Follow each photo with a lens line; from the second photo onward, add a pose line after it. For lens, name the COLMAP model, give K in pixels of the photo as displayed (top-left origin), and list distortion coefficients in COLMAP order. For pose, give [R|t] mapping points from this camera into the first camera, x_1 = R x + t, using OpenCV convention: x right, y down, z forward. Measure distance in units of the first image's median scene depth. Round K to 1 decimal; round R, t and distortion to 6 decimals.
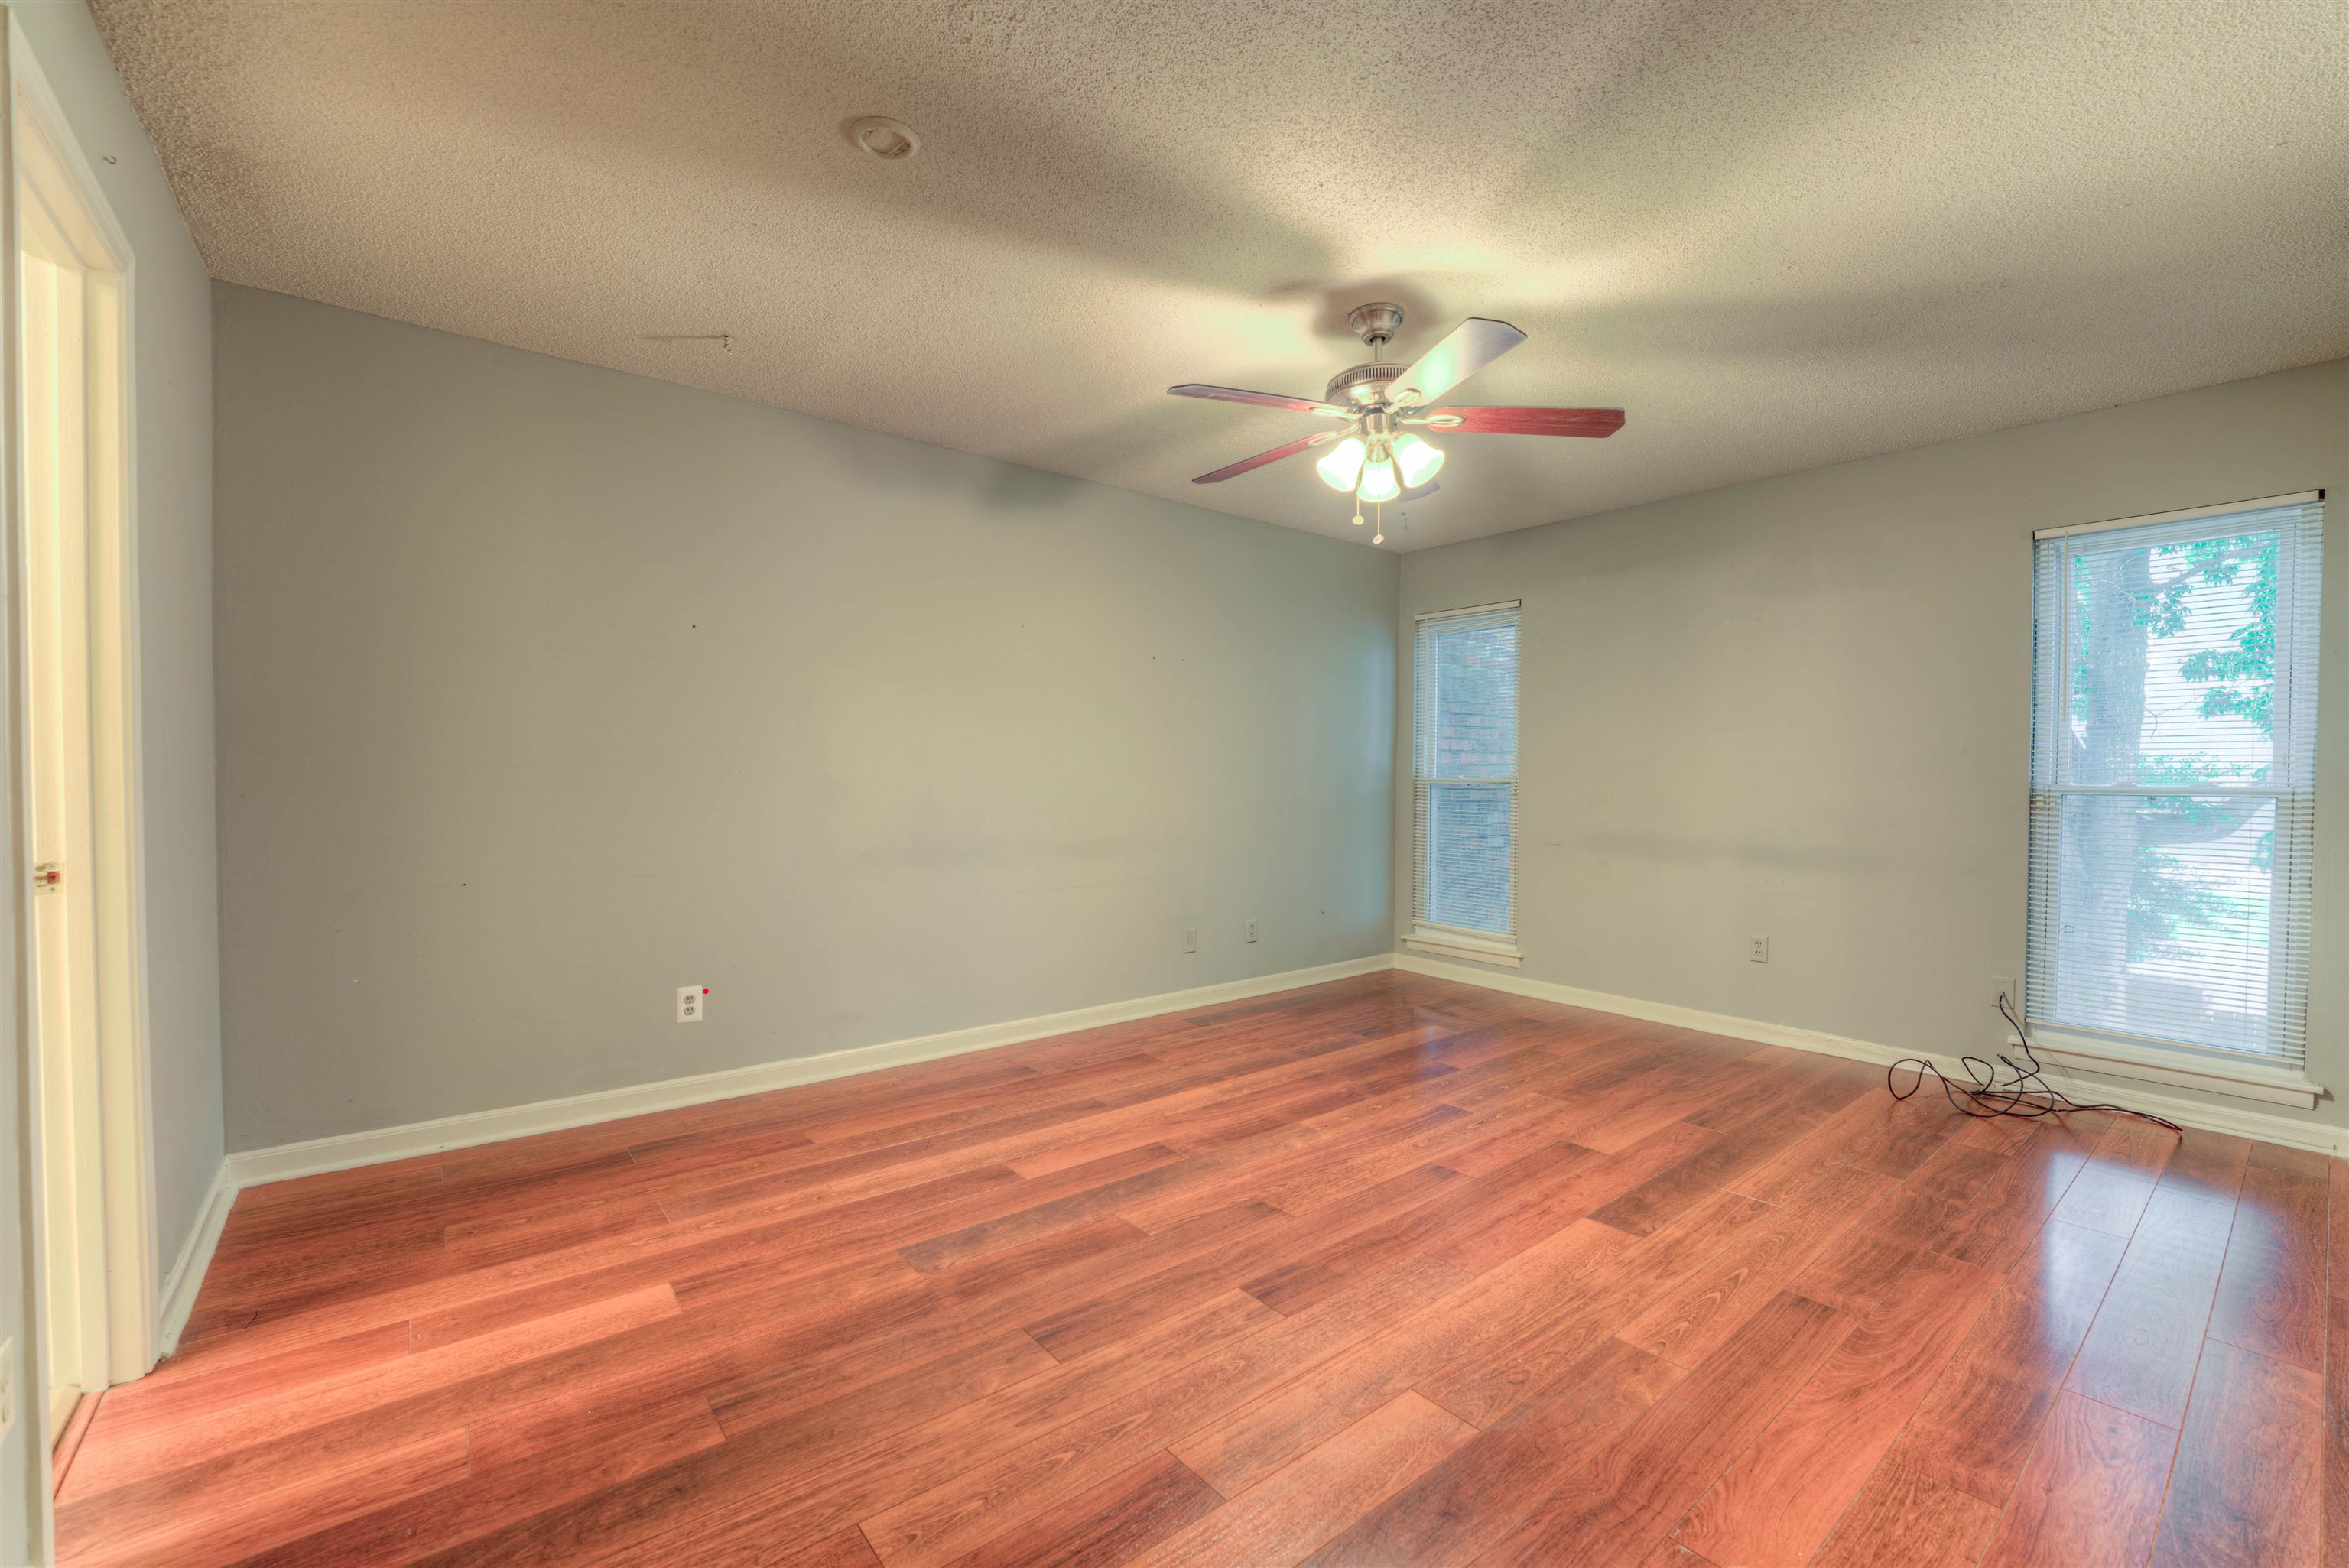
lens RADIAL K [[961.3, 0, 1177.2], [0, 961.3, 793.5], [0, 0, 1]] dist [-0.024763, 0.002256]
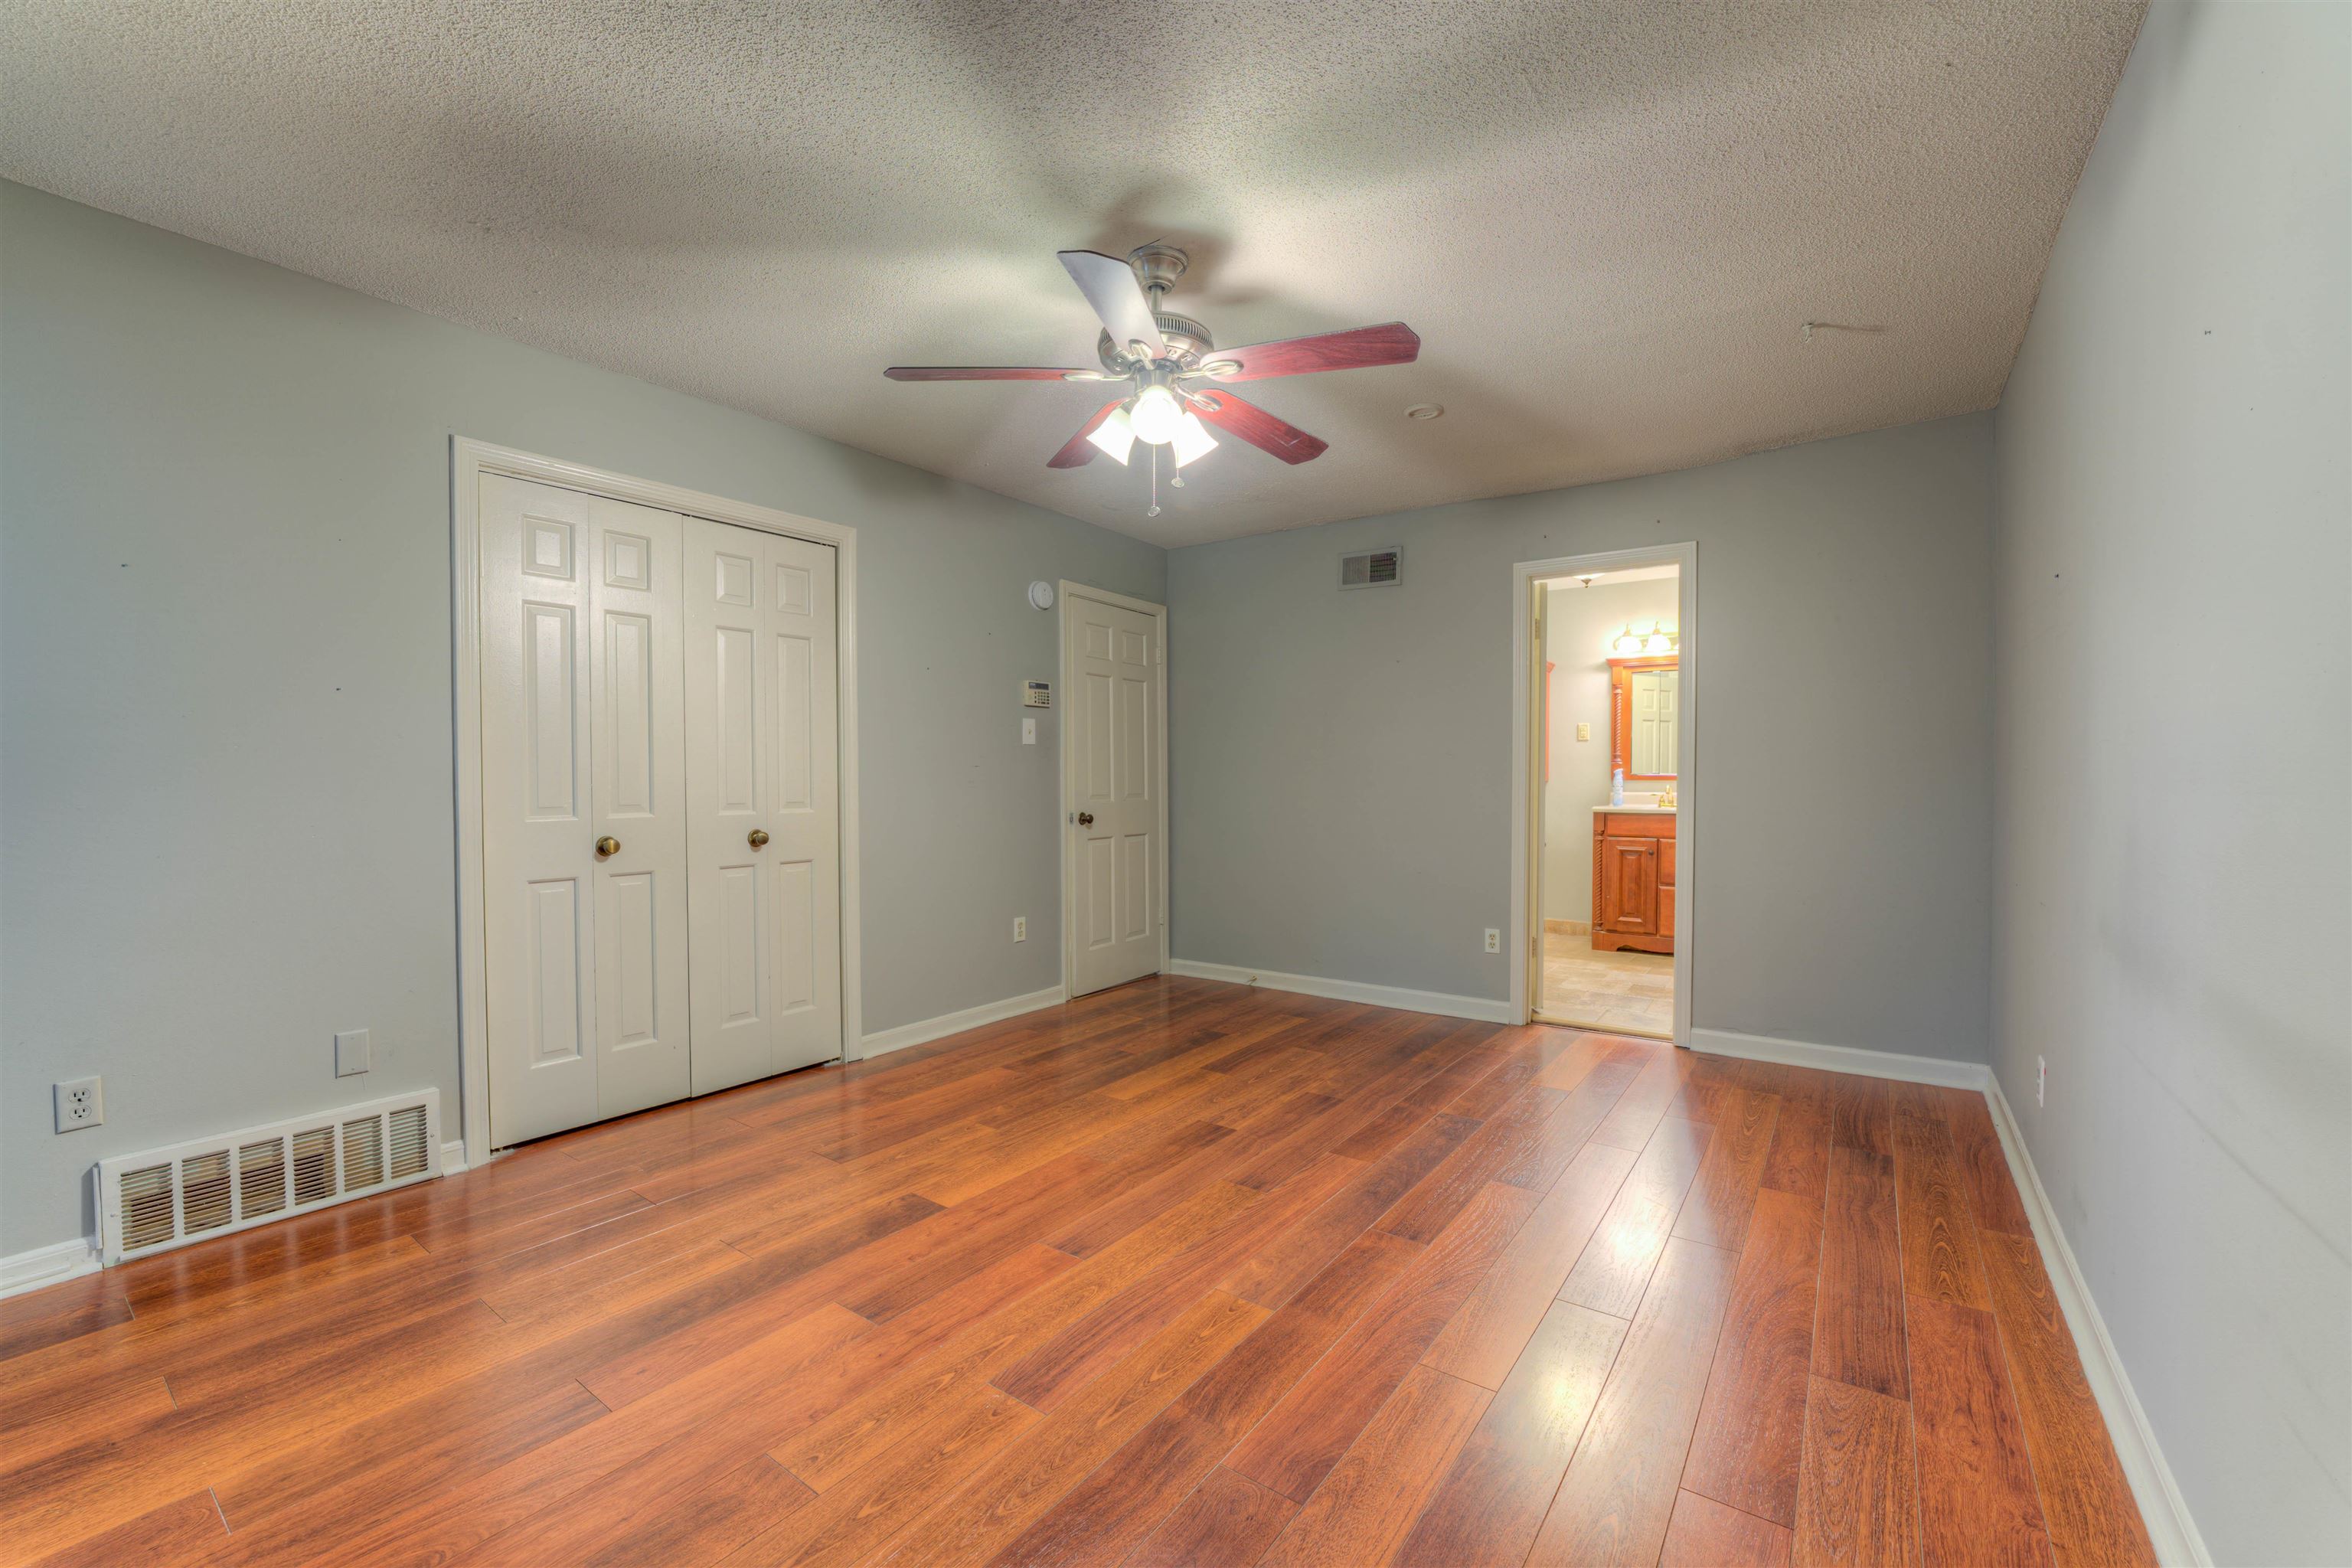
lens RADIAL K [[962.6, 0, 1172.2], [0, 962.6, 791.1], [0, 0, 1]] dist [-0.024763, 0.002256]
pose [[-0.966947, -0.001925, -0.254971, 0.426472], [-0.009969, 0.999492, 0.030263, -0.031259], [0.254783, 0.031804, -0.966475, 1.895704]]
